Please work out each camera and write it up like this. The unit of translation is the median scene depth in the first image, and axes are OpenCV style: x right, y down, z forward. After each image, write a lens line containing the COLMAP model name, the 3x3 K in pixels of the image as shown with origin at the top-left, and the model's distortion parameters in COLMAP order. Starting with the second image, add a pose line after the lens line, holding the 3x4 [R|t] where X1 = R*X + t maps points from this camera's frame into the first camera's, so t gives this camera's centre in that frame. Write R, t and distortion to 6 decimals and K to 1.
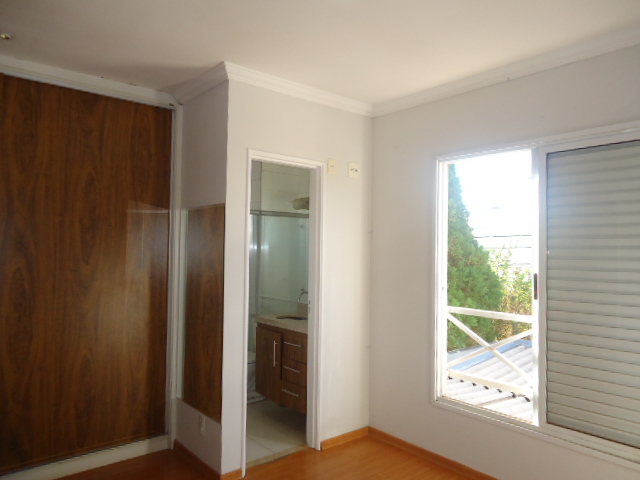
lens RADIAL K [[465.9, 0, 321.1], [0, 465.9, 238.2], [0, 0, 1]] dist [-0.006241, -0.001075]
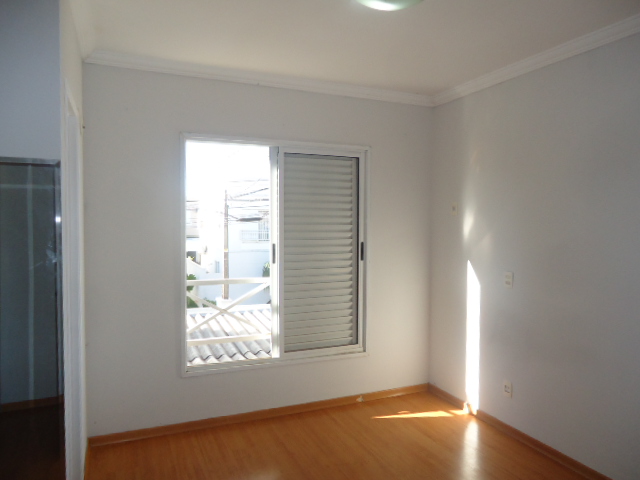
lens RADIAL K [[465.9, 0, 321.1], [0, 465.9, 238.2], [0, 0, 1]] dist [-0.006241, -0.001075]
pose [[0.303136, -0.033549, 0.952356, -0.761280], [-0.020719, 0.998912, 0.041784, 0.003135], [-0.952722, -0.032398, 0.302111, 0.492256]]
